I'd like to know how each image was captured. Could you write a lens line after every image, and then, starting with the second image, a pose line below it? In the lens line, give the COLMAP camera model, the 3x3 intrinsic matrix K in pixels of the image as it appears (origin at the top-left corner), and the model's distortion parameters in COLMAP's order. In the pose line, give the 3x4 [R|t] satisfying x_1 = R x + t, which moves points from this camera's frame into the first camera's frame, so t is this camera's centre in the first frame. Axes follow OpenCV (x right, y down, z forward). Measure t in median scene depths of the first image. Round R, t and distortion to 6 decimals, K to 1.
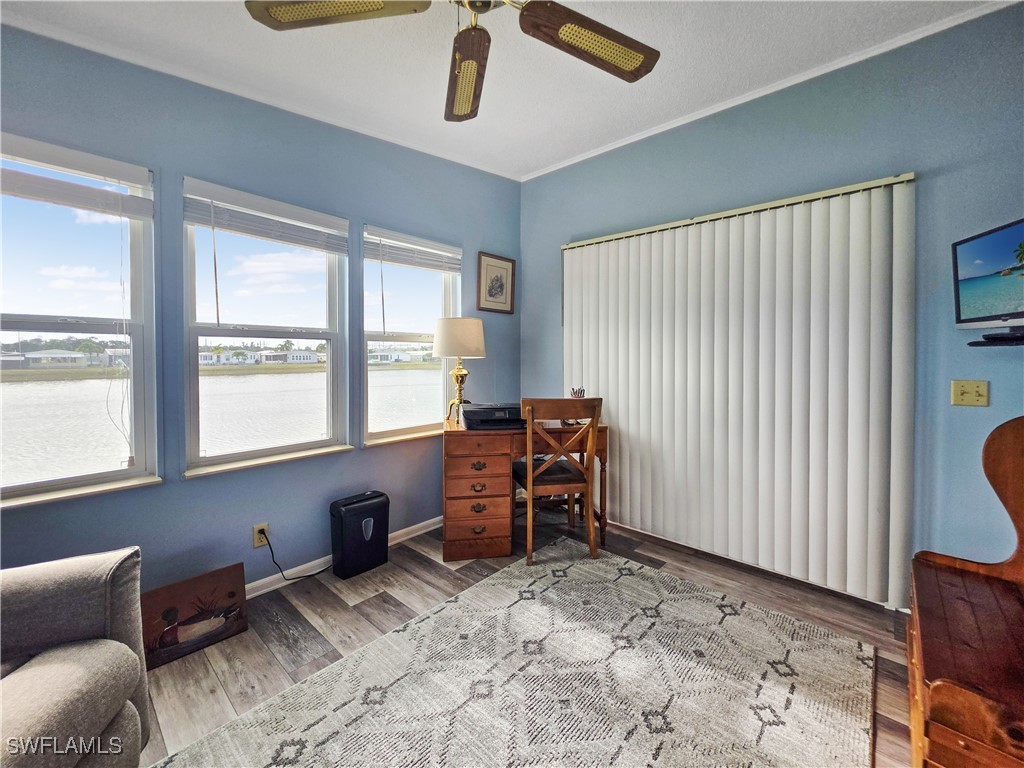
lens RADIAL K [[412.0, 0, 518.5], [0, 412.0, 365.1], [0, 0, 1]] dist [-0.001167, 0.000926]
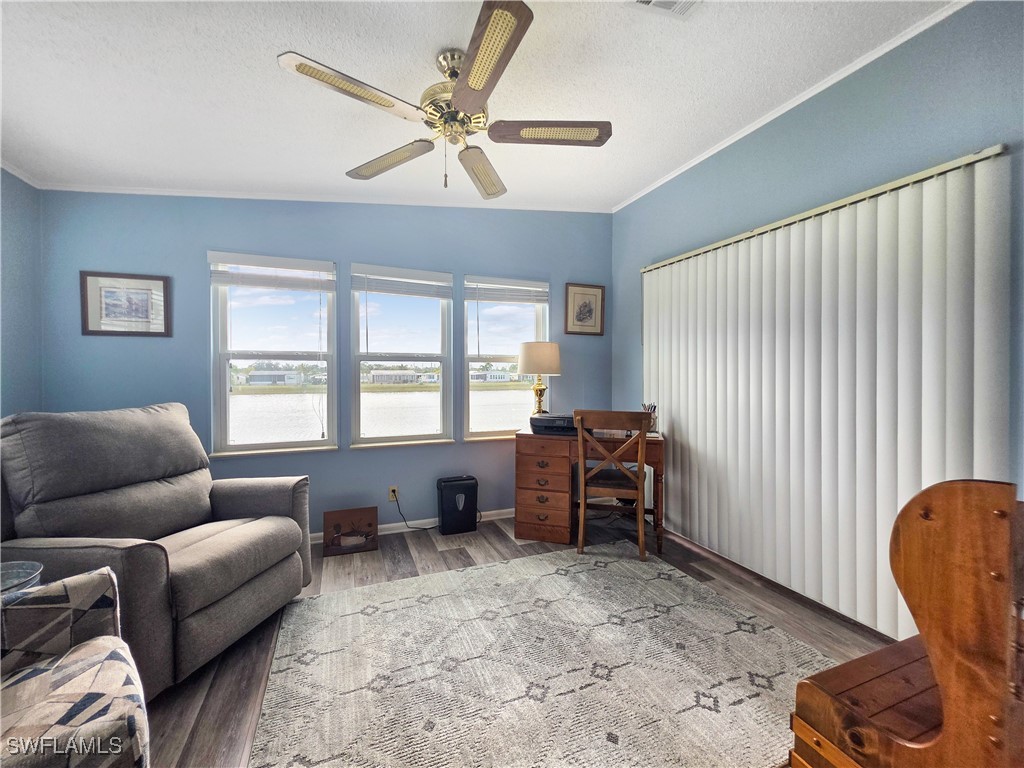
lens RADIAL K [[412.0, 0, 510.1], [0, 412.0, 383.8], [0, 0, 1]] dist [-0.001167, 0.000926]
pose [[0.891744, 0.008060, -0.452468, 0.426429], [-0.009000, 0.999959, 0.000077, 0.010644], [0.452450, 0.004003, 0.891781, -0.142253]]
